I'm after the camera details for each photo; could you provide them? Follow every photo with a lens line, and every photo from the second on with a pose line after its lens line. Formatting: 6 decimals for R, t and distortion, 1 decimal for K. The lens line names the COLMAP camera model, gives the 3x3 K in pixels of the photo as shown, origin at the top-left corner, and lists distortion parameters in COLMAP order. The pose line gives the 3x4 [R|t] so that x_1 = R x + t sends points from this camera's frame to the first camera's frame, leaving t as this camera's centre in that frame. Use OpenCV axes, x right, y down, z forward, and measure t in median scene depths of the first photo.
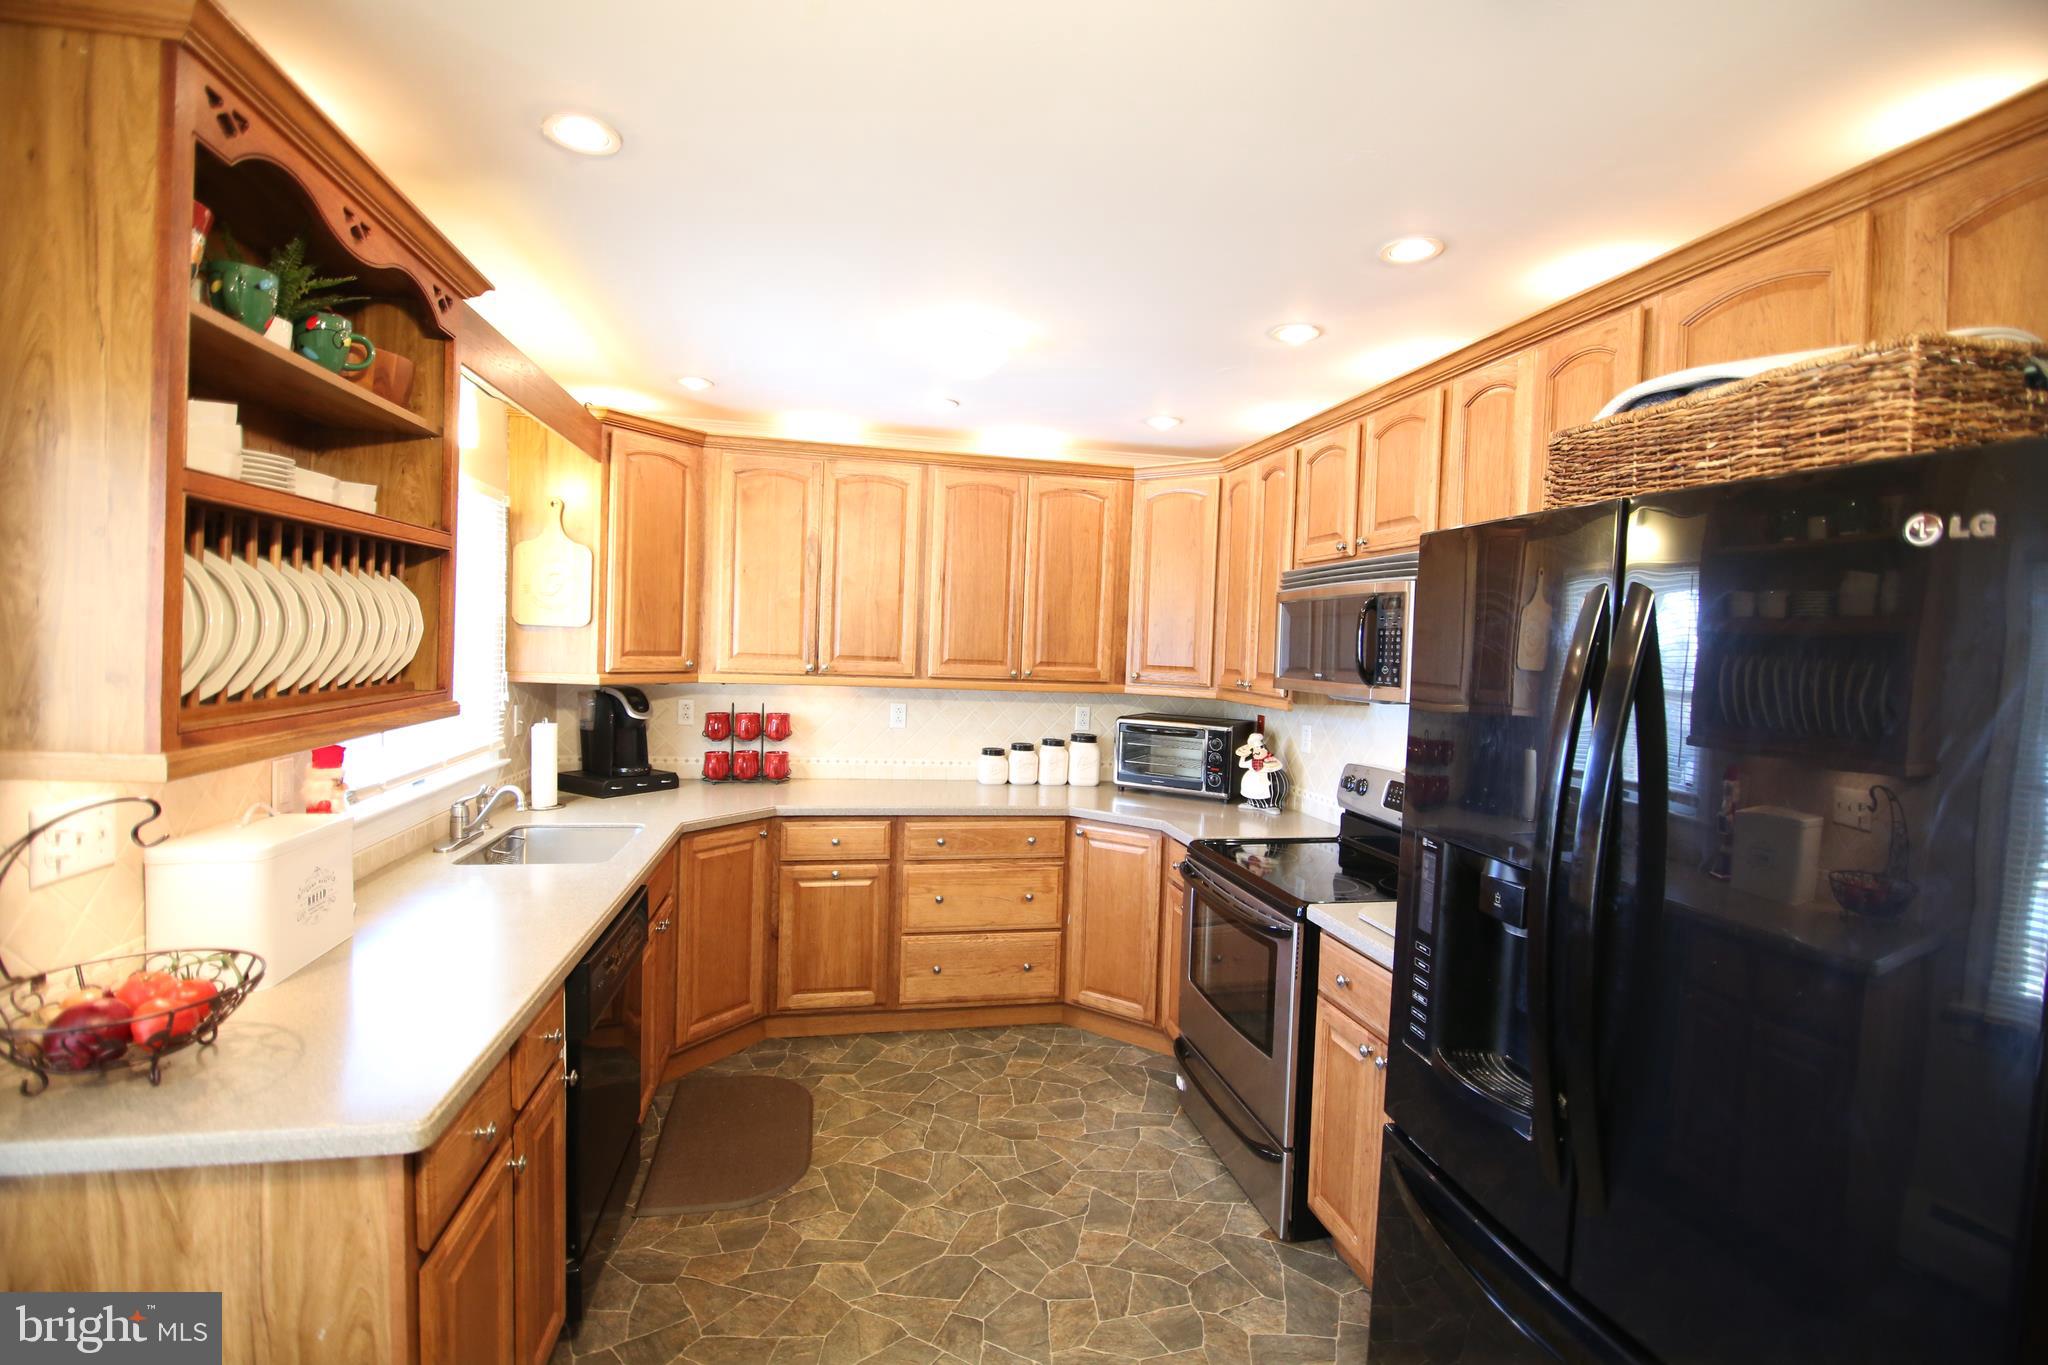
lens RADIAL K [[913.1, 0, 1025.0], [0, 913.1, 674.9], [0, 0, 1]] dist [-0.003785, -0.008895]
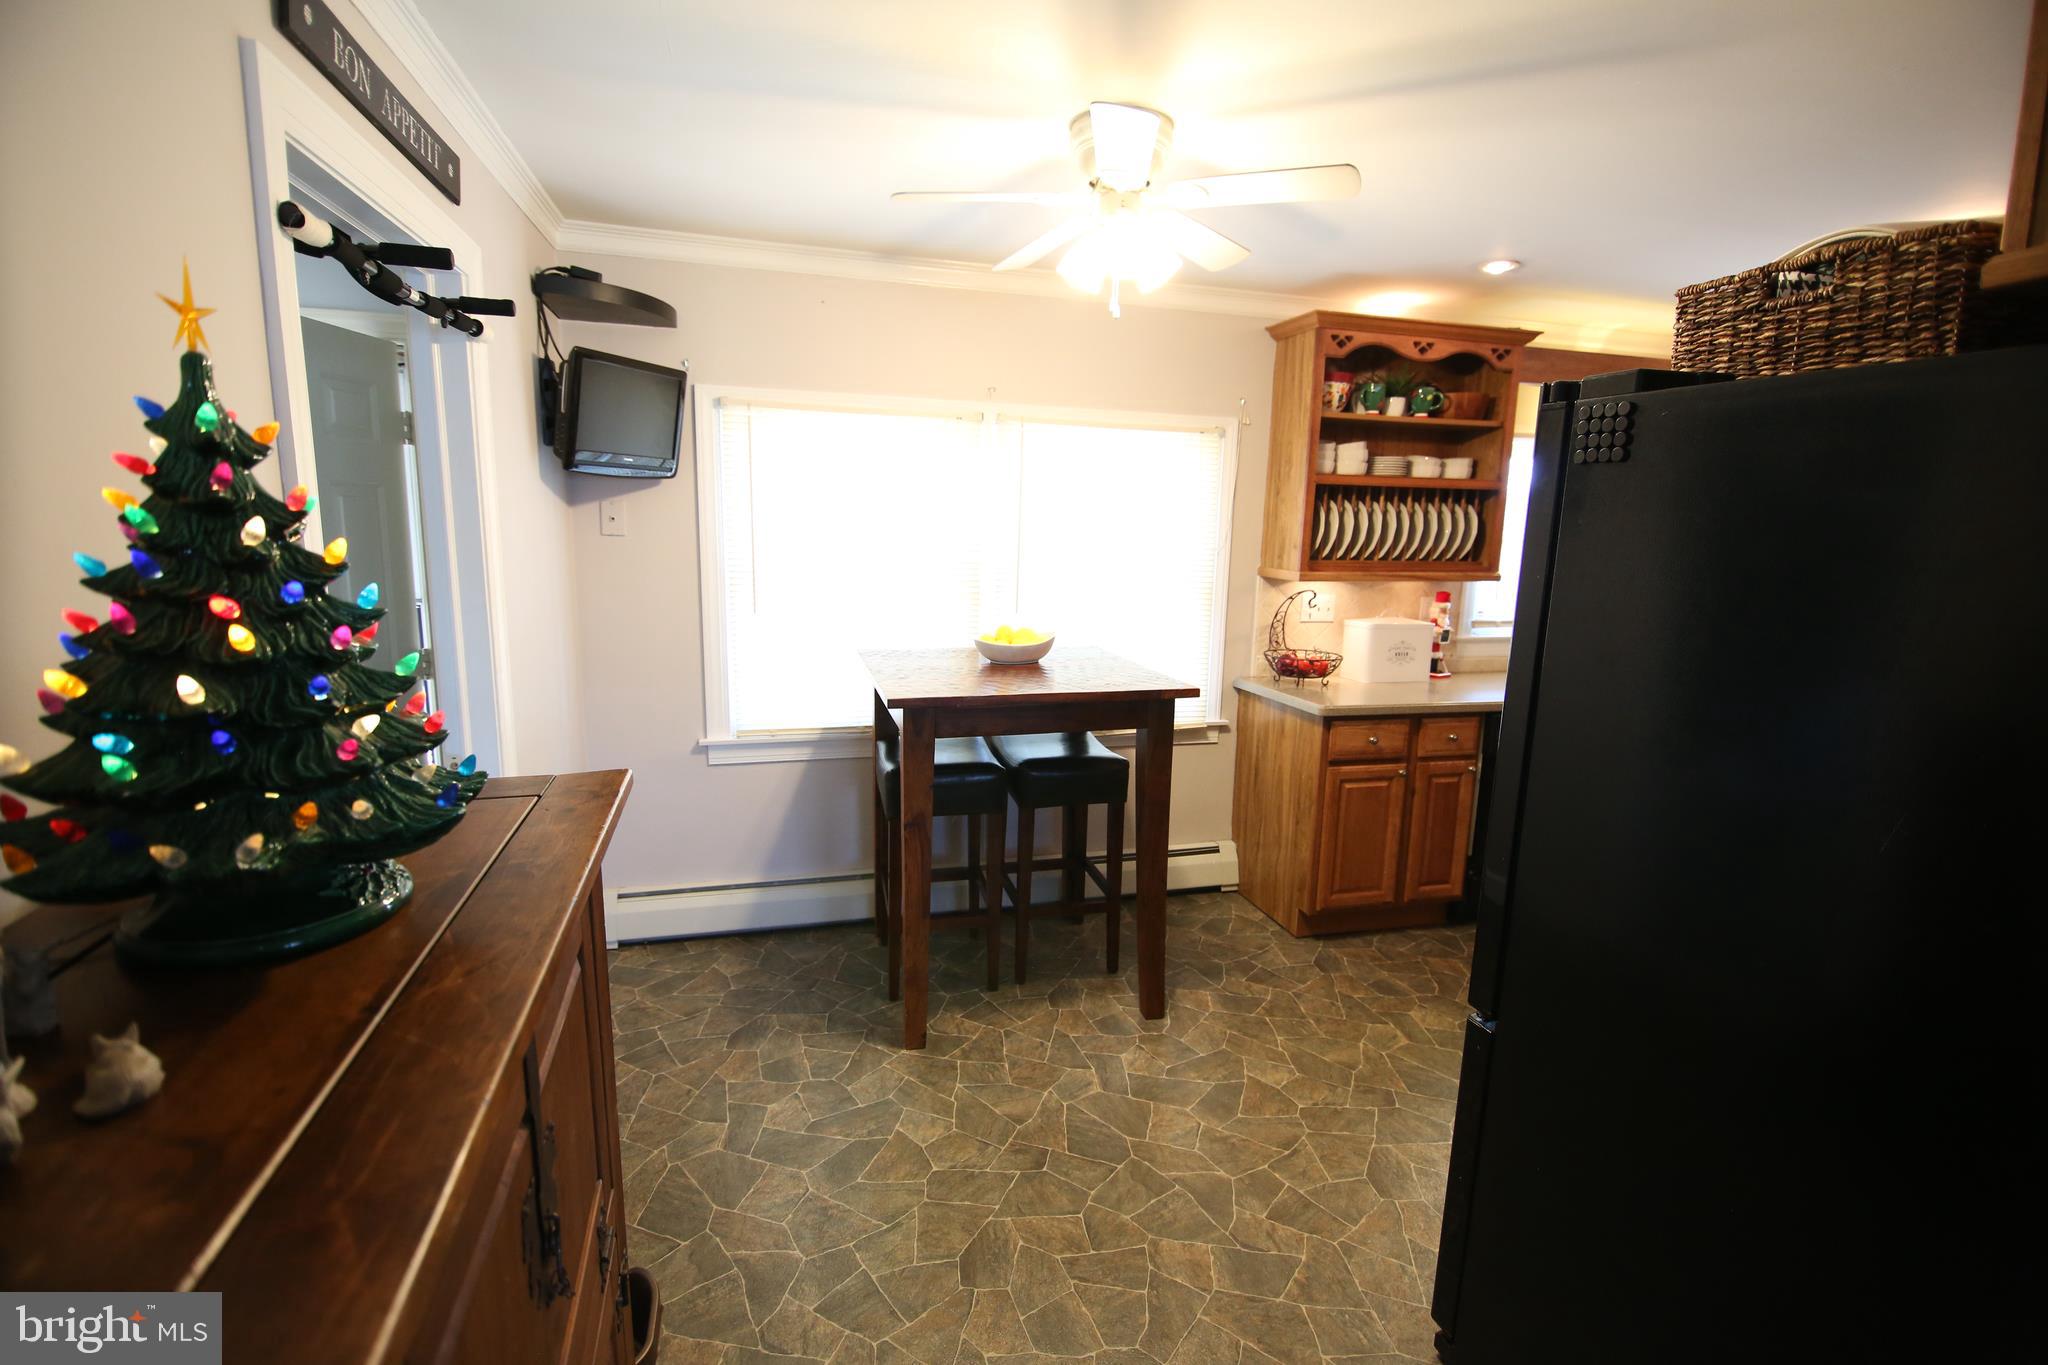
lens RADIAL K [[913.1, 0, 1013.0], [0, 913.1, 676.6], [0, 0, 1]] dist [-0.003785, -0.008895]
pose [[0.051208, 0.132055, -0.989919, 0.735386], [-0.055186, 0.990079, 0.129221, 0.032768], [0.997162, 0.048012, 0.057988, -0.041468]]
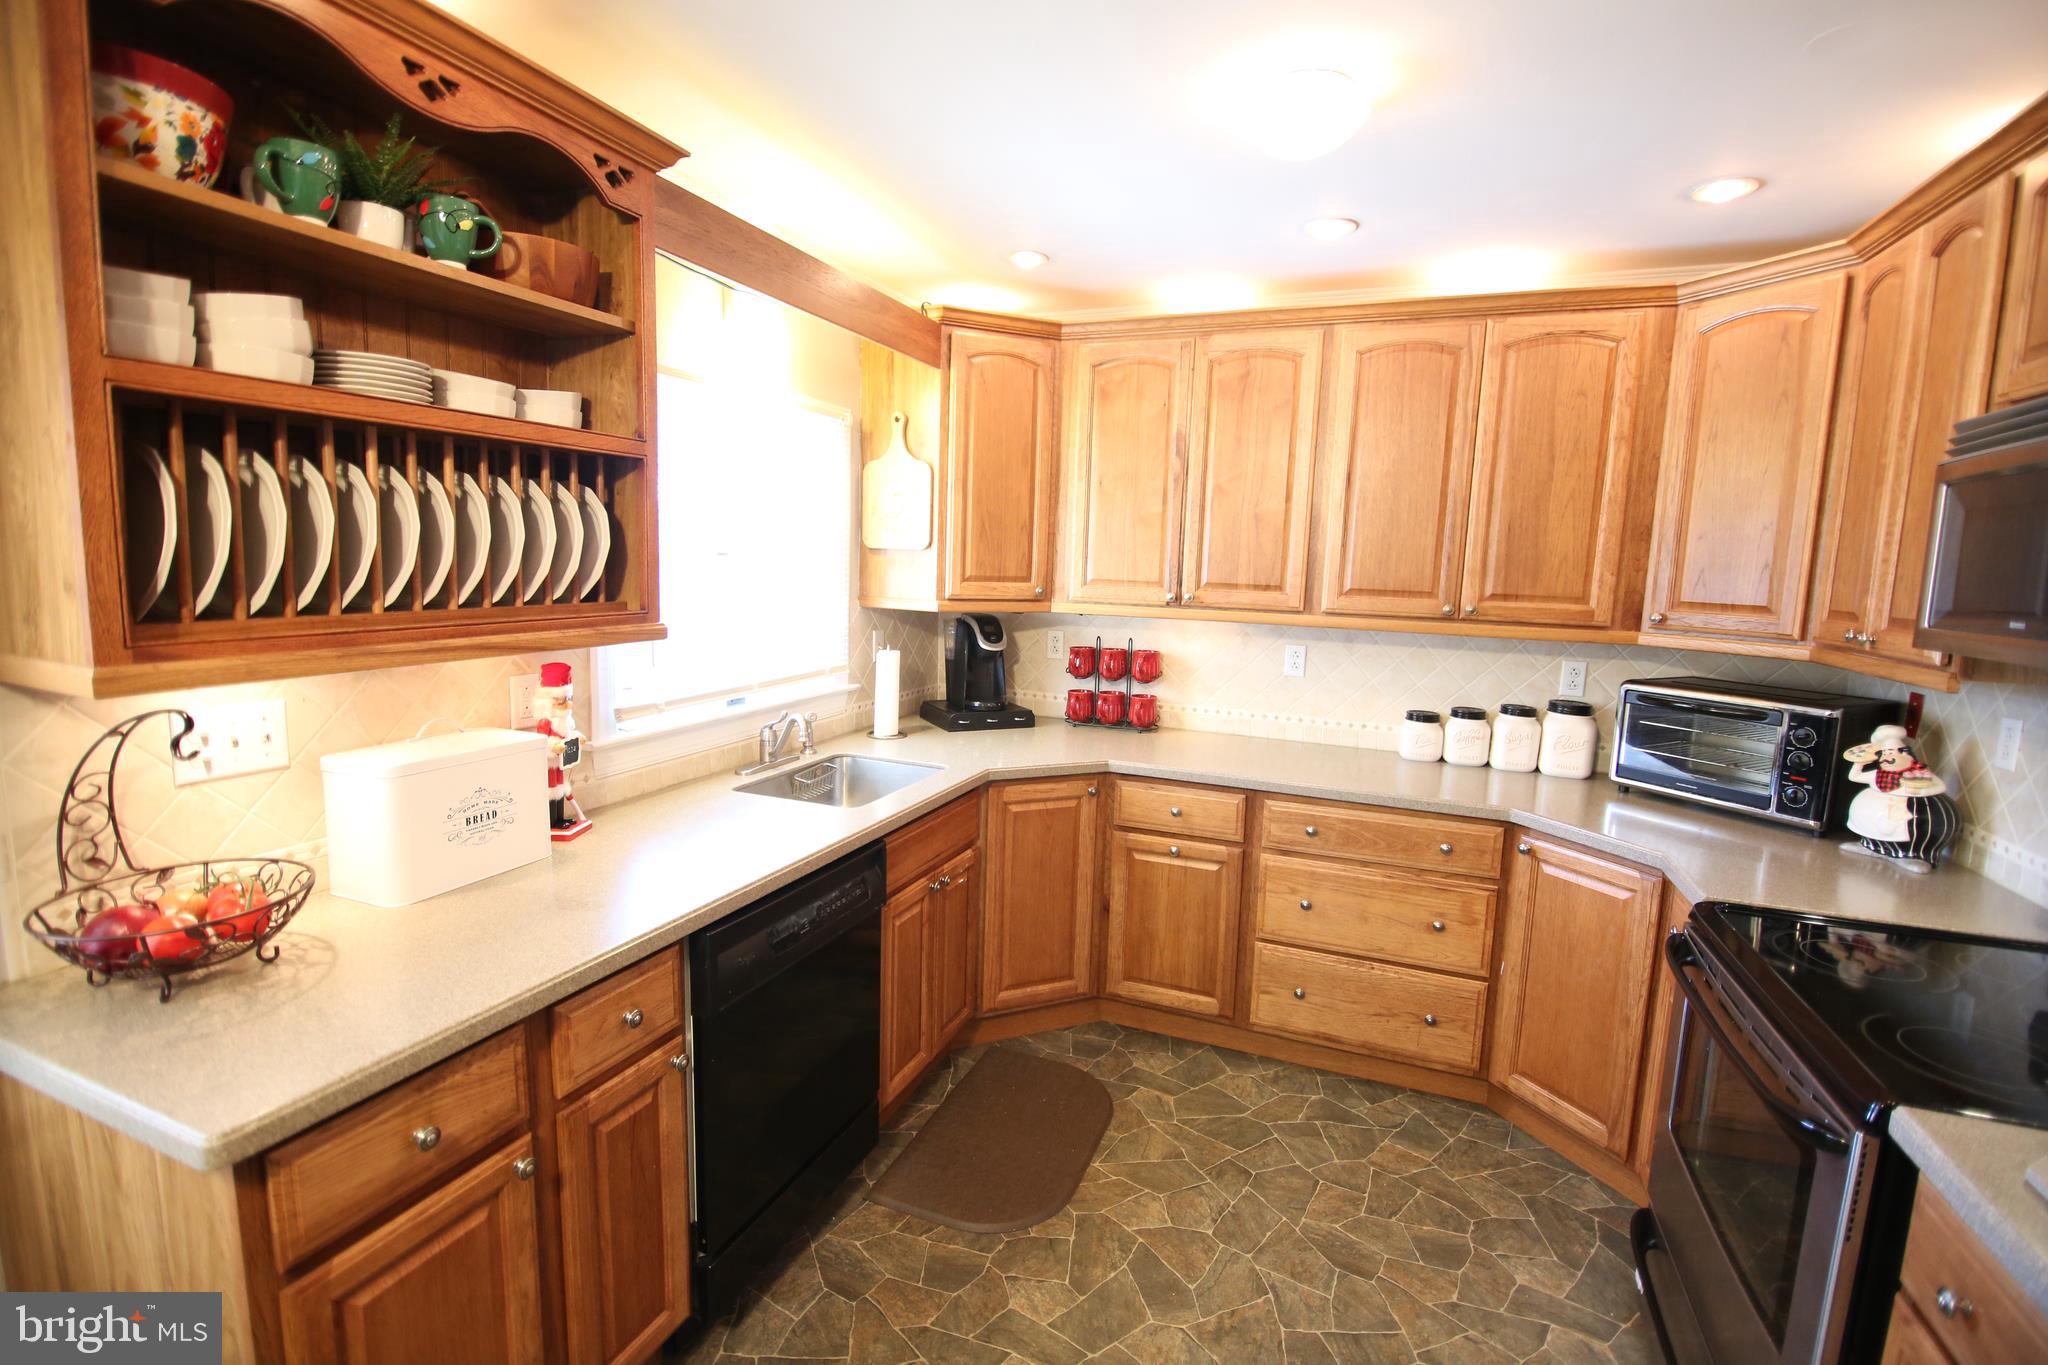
lens RADIAL K [[913.1, 0, 1022.9], [0, 913.1, 675.7], [0, 0, 1]] dist [-0.003785, -0.008895]
pose [[0.831774, 0.061700, -0.551675, 0.128810], [-0.021360, 0.996625, 0.079259, 0.000157], [0.554703, -0.054142, 0.830285, 0.270724]]
